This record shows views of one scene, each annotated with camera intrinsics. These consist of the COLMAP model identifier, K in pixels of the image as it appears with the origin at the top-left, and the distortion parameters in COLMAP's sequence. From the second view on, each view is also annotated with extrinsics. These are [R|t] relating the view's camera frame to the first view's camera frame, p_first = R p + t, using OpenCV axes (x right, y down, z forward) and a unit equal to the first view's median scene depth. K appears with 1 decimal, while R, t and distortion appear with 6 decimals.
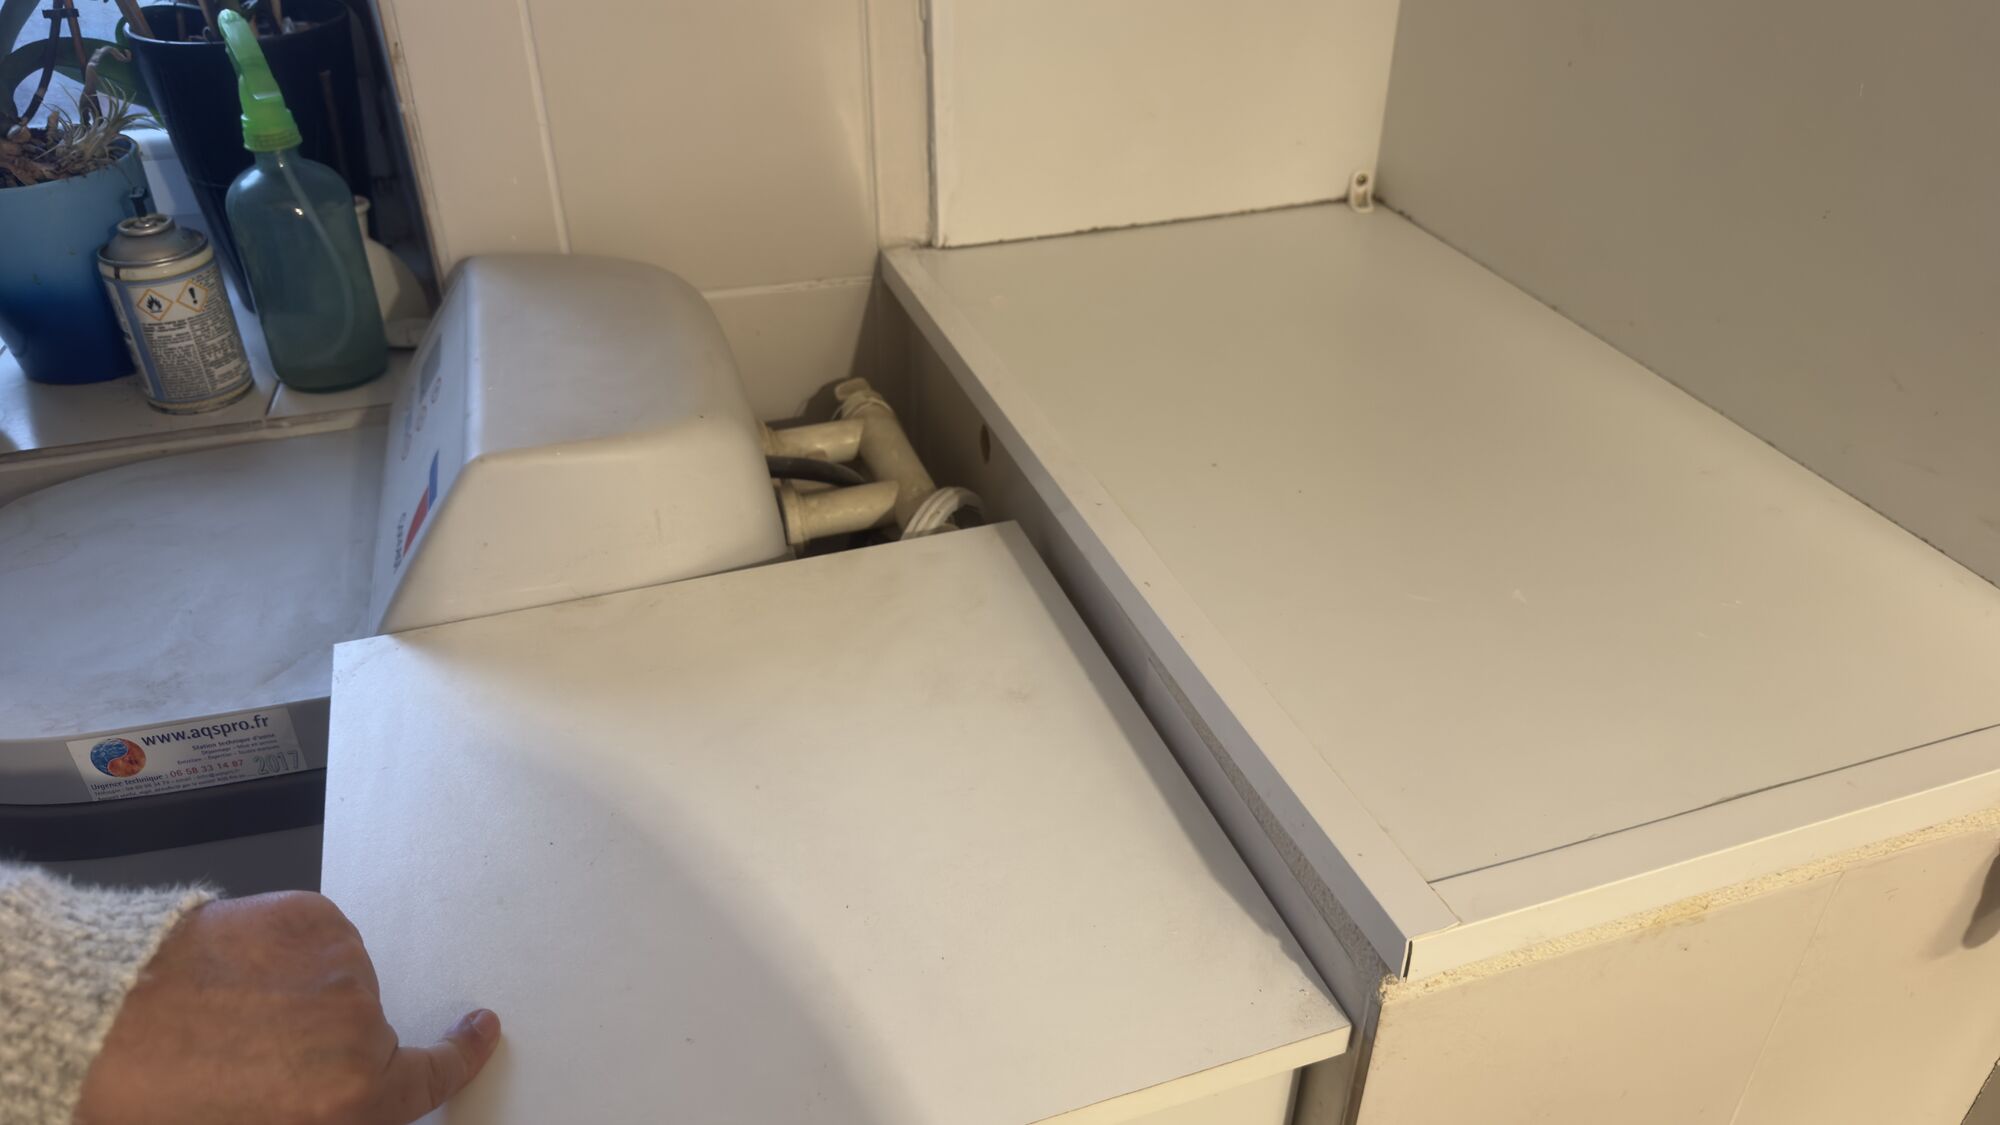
lens RADIAL K [[1487.4, 0, 1000.0], [0, 1487.4, 562.5], [0, 0, 1]] dist [-0.006245, -0.009633]
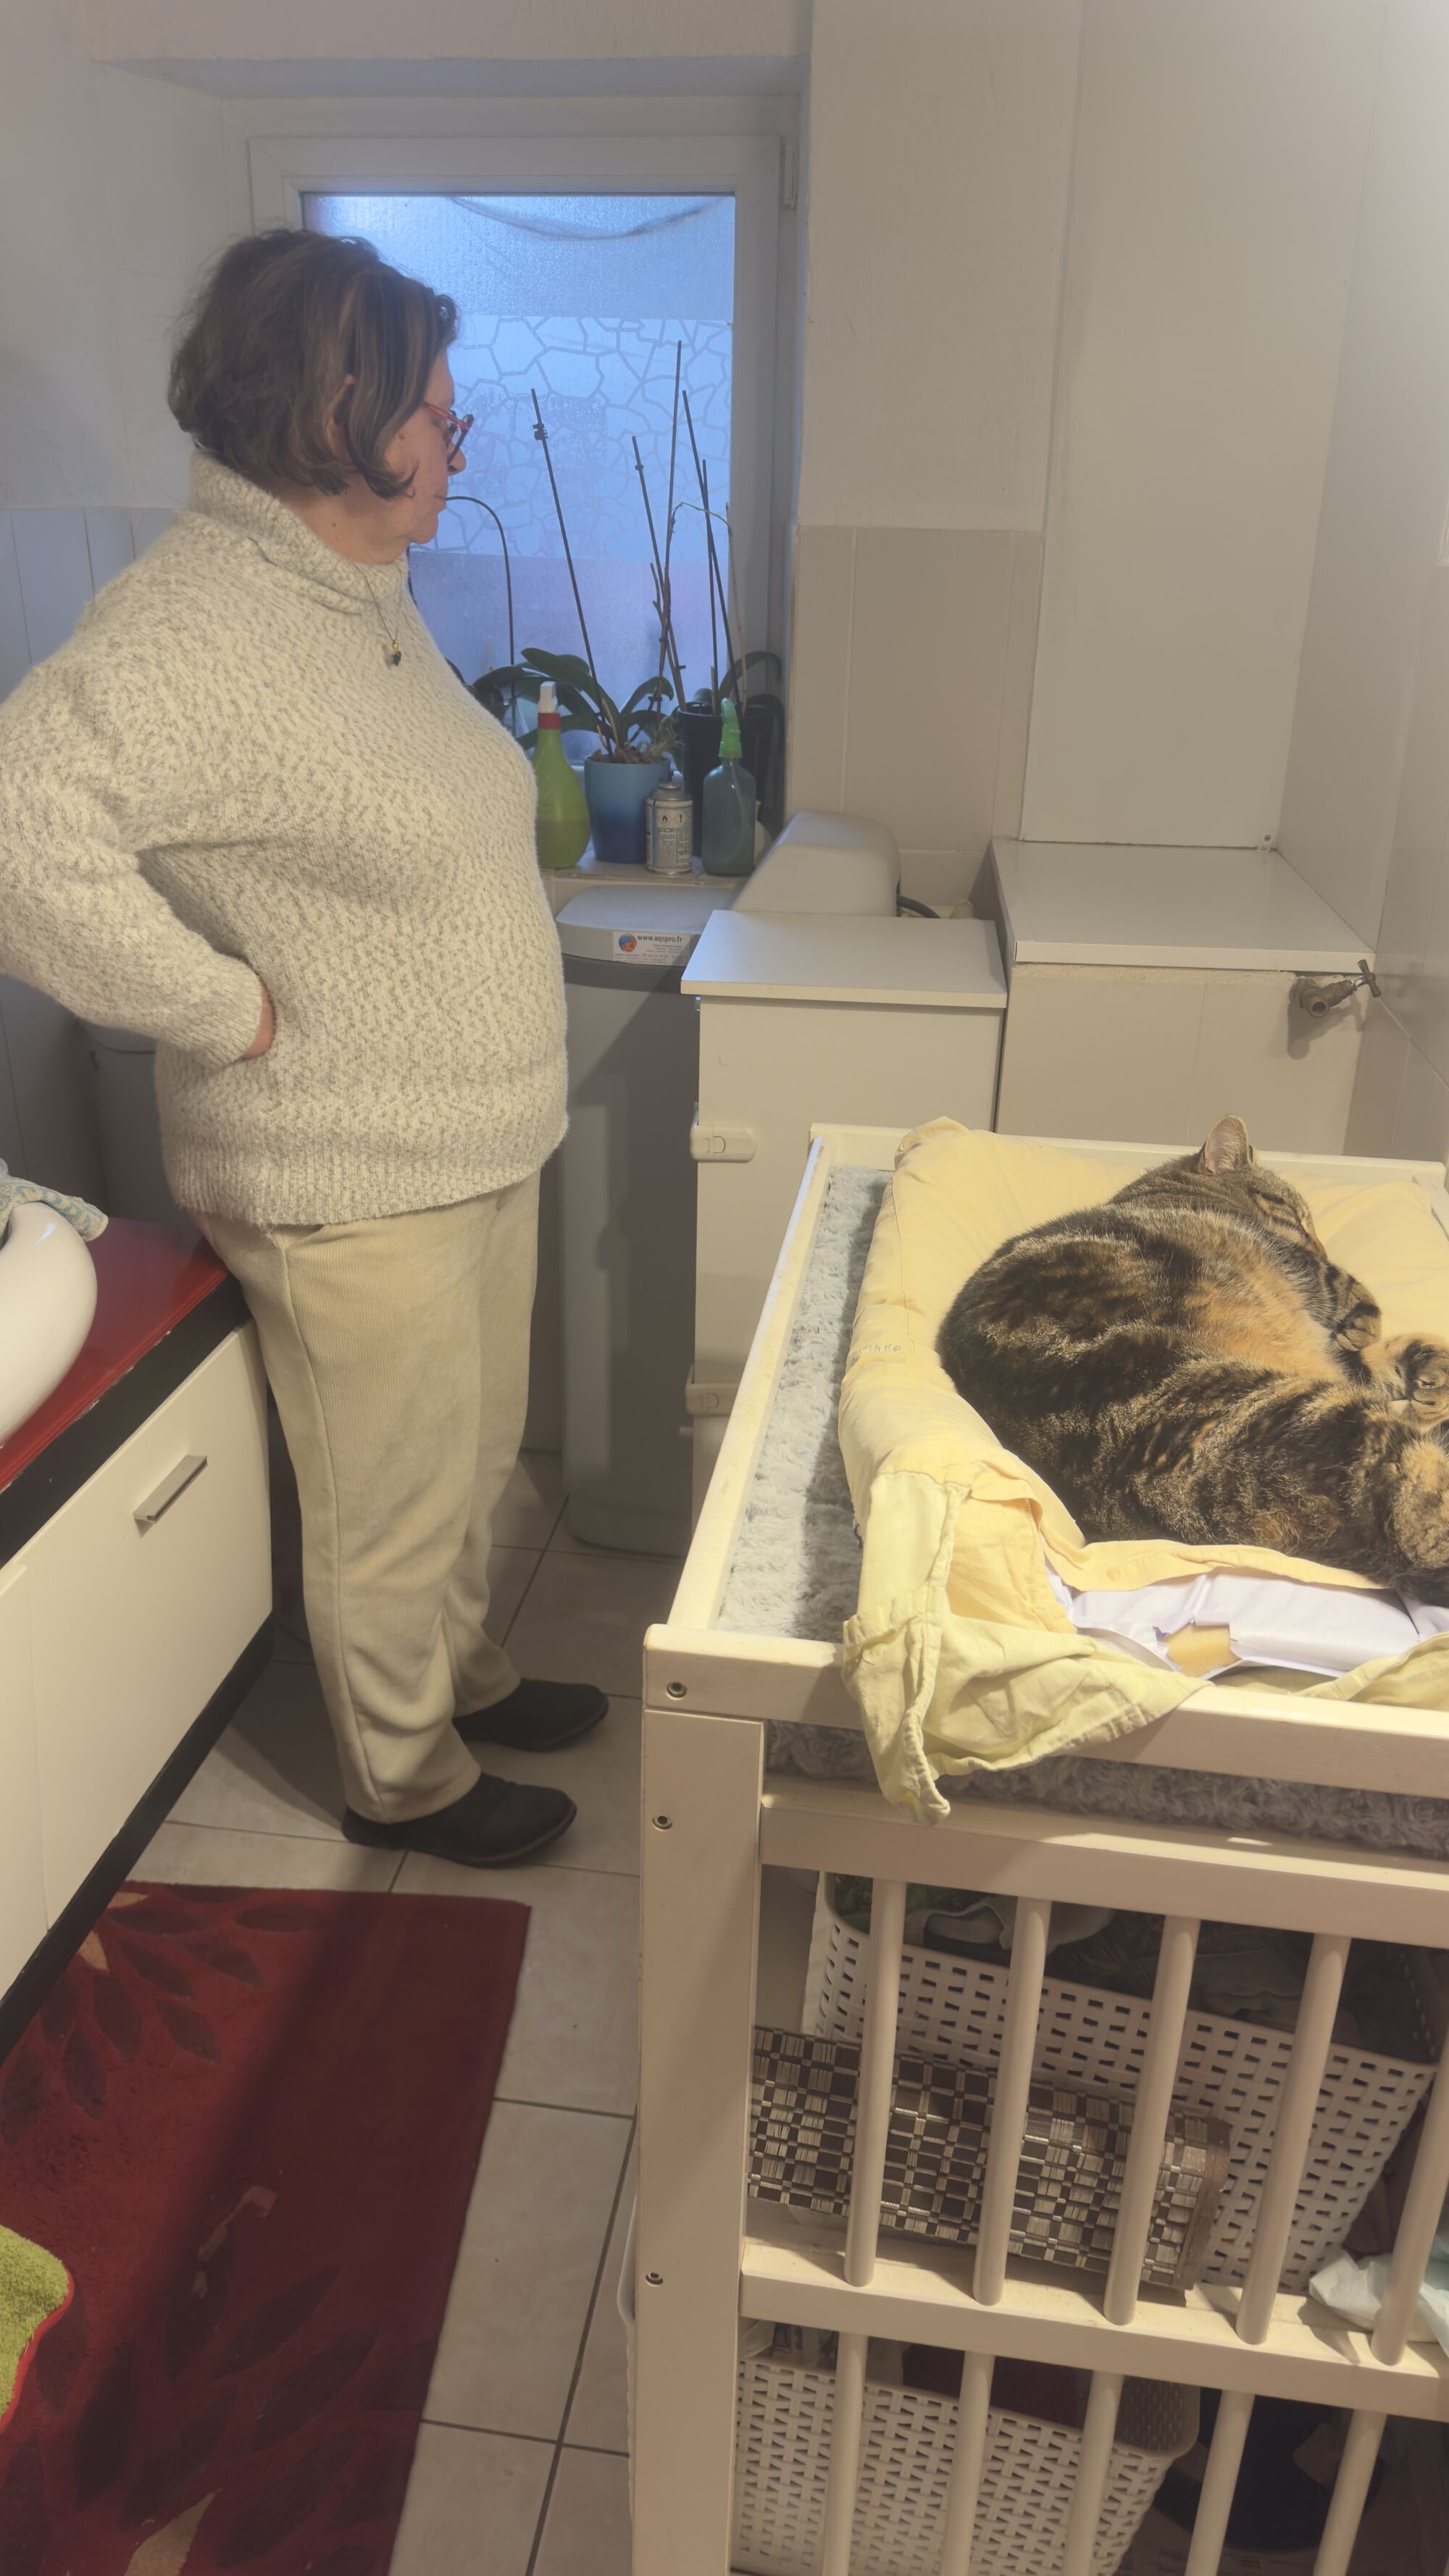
lens RADIAL K [[1767.3, 0, 724.5], [0, 1767.3, 1288.0], [0, 0, 1]] dist [-0.000475, -0.001257]
pose [[0.910835, 0.182982, -0.369996, 0.635334], [-0.238120, 0.965112, -0.108893, 0.784069], [0.337162, 0.187287, 0.922630, -1.312318]]
